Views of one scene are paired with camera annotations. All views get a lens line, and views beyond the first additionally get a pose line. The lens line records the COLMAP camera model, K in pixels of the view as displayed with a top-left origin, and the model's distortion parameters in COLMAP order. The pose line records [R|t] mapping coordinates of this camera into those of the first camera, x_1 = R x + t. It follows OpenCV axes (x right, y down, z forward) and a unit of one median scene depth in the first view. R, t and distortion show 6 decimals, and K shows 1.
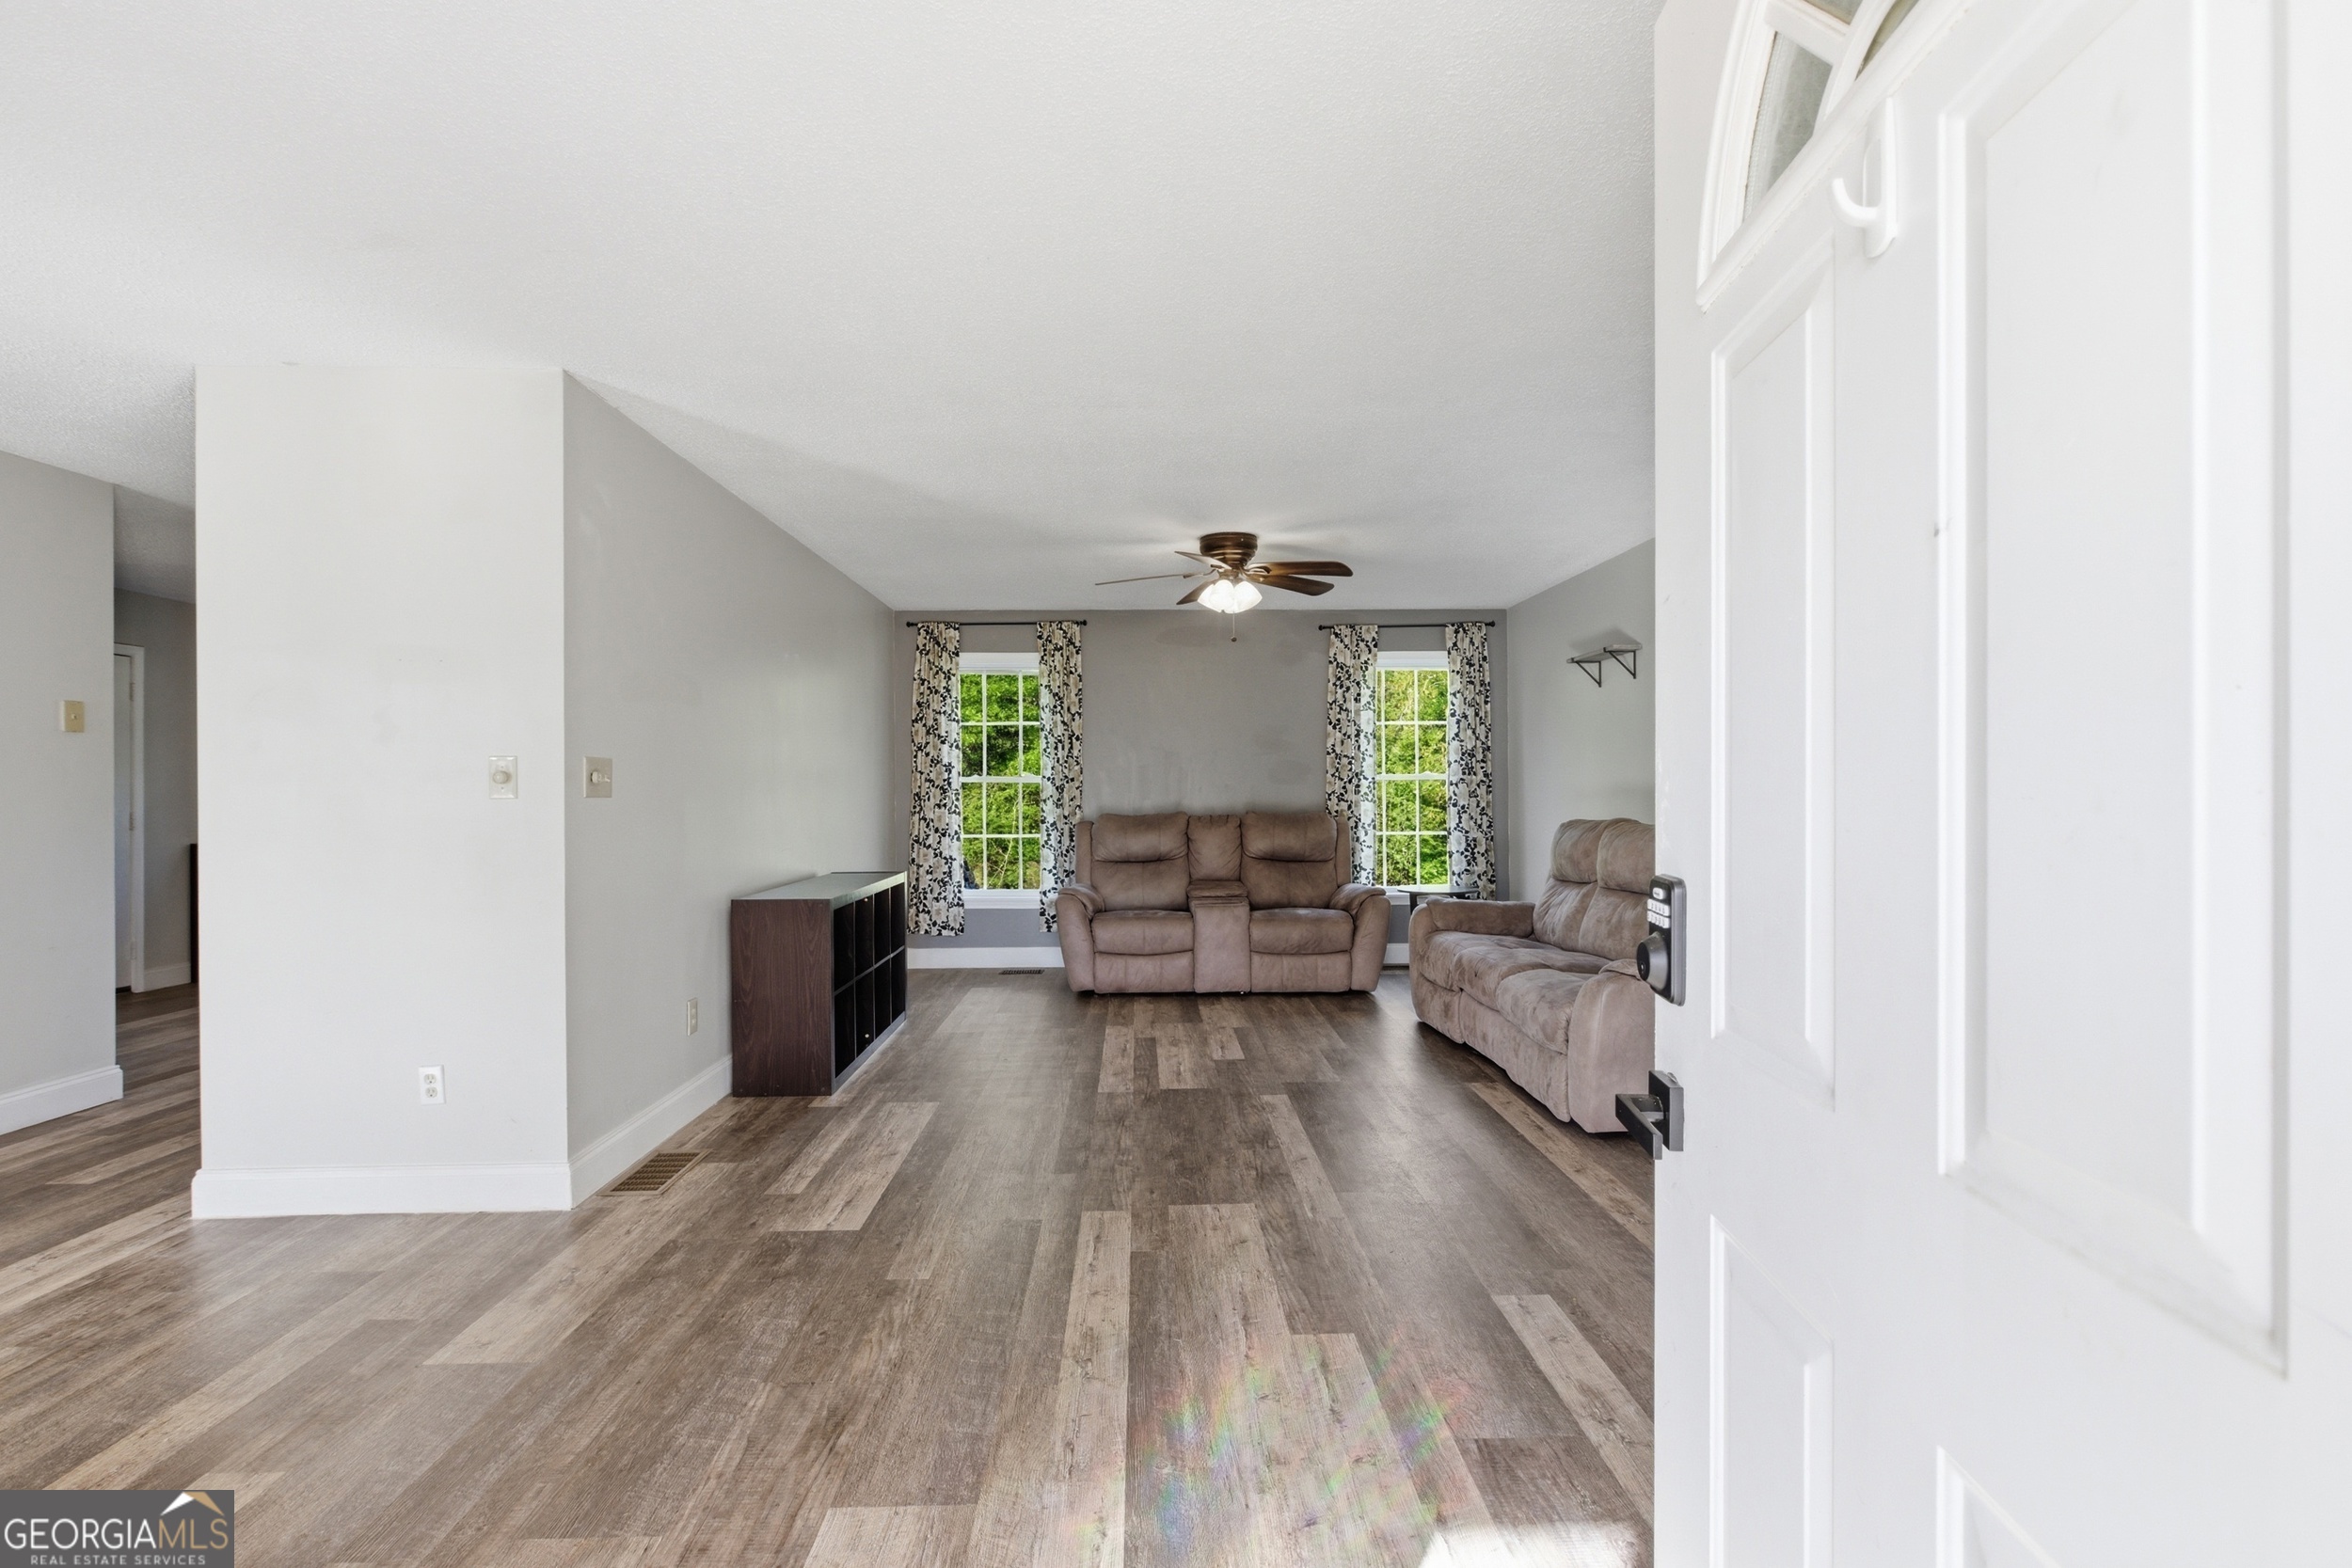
lens RADIAL K [[1041.3, 0, 1169.9], [0, 1041.3, 780.7], [0, 0, 1]] dist [-0.015254, 0.006400]
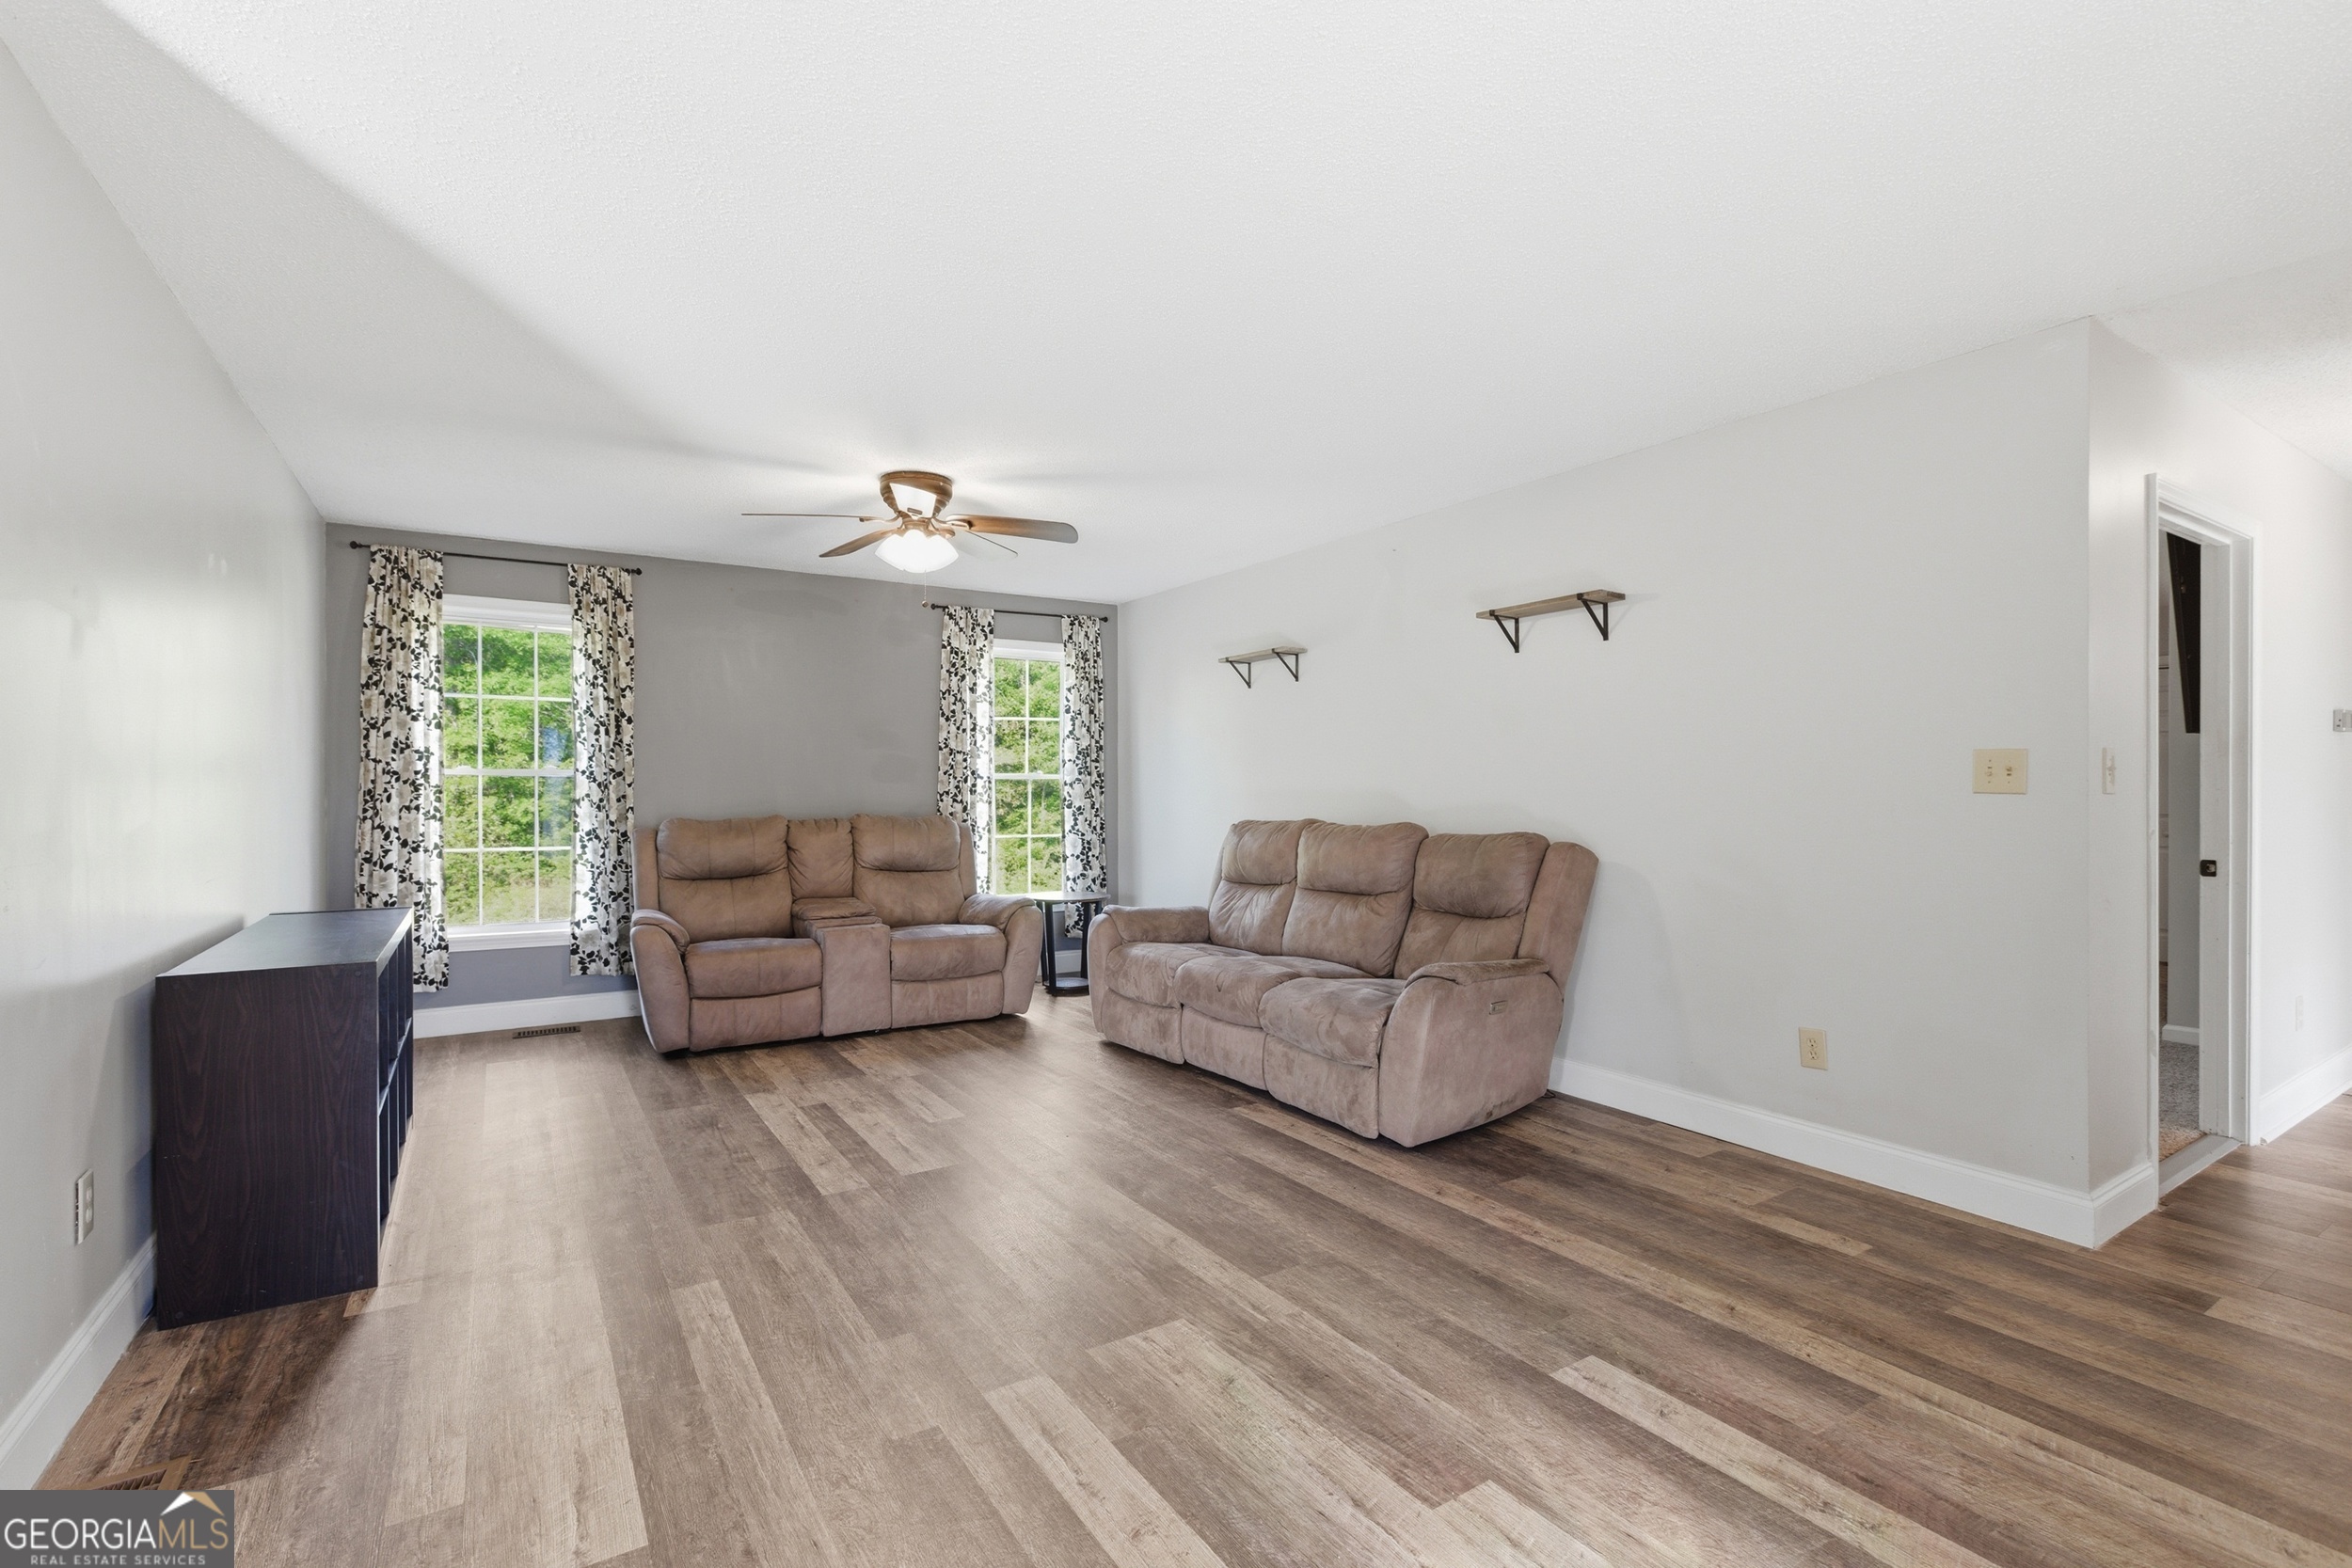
lens RADIAL K [[1041.3, 0, 1190.4], [0, 1041.3, 794.4], [0, 0, 1]] dist [-0.015254, 0.006400]
pose [[0.862346, 0.003716, 0.506306, -0.123756], [-0.009469, 0.999917, 0.008789, 0.003524], [-0.506231, -0.012373, 0.862309, 0.134160]]
